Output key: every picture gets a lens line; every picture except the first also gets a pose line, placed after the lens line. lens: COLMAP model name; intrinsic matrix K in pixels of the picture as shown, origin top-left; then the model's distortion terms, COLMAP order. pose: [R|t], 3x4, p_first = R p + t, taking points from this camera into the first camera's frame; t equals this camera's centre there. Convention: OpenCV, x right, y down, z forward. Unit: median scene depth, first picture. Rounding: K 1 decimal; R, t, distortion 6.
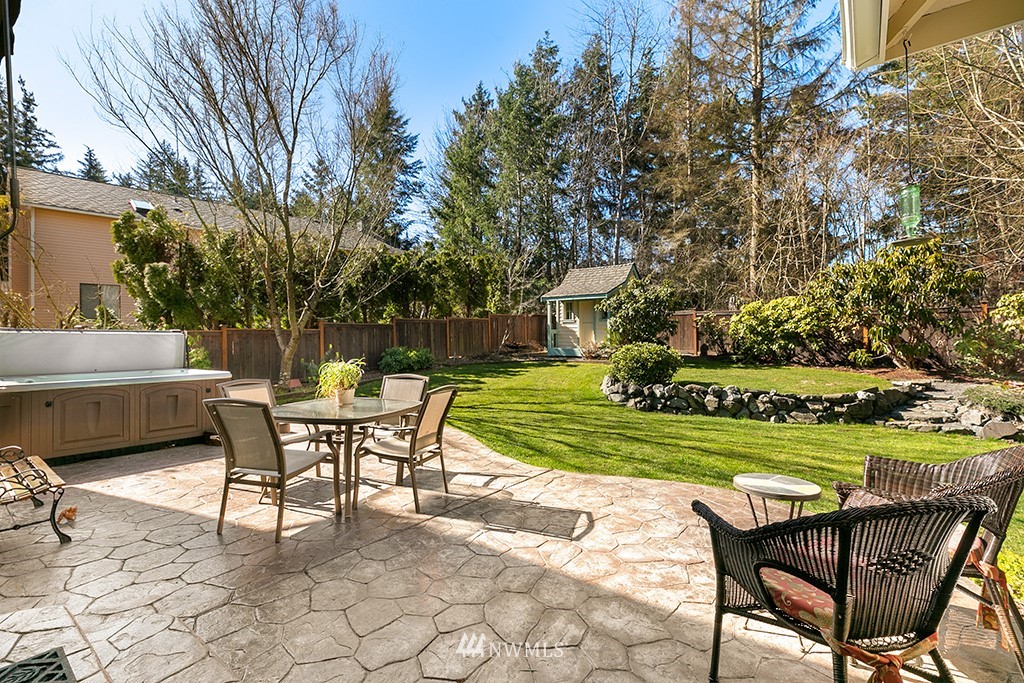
lens RADIAL K [[460.8, 0, 512.0], [0, 460.8, 341.5], [0, 0, 1]] dist [-0.001091, 0.000050]
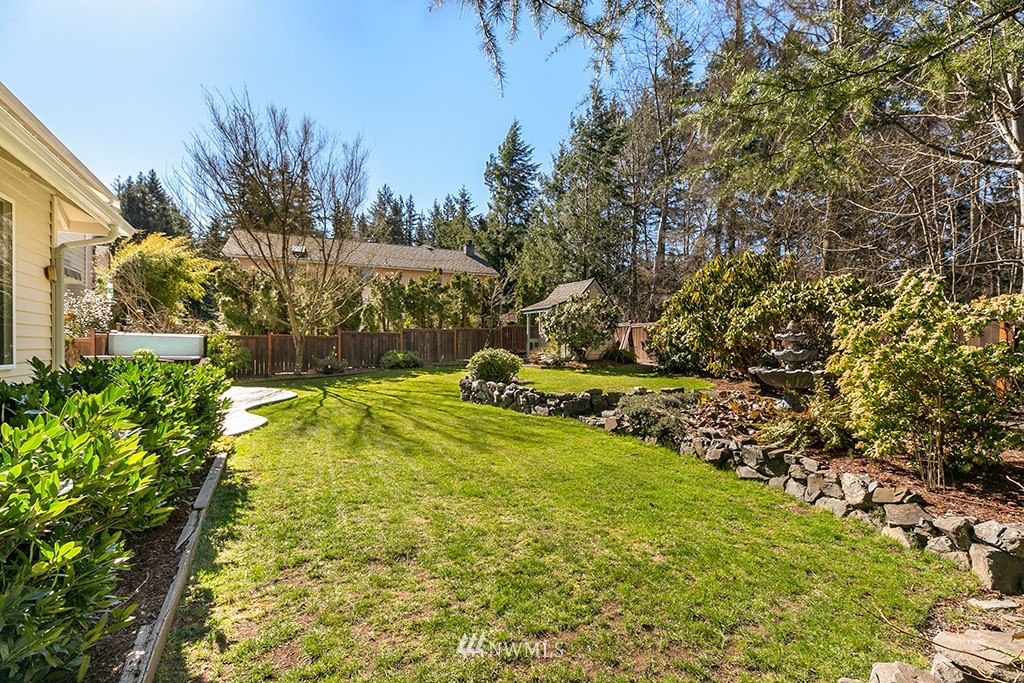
lens RADIAL K [[460.8, 0, 512.0], [0, 460.8, 341.5], [0, 0, 1]] dist [-0.001091, 0.000050]
pose [[0.920426, 0.014994, -0.390628, 0.173534], [-0.022491, 0.999640, -0.014626, -0.000308], [0.390268, 0.022248, 0.920432, -0.030714]]
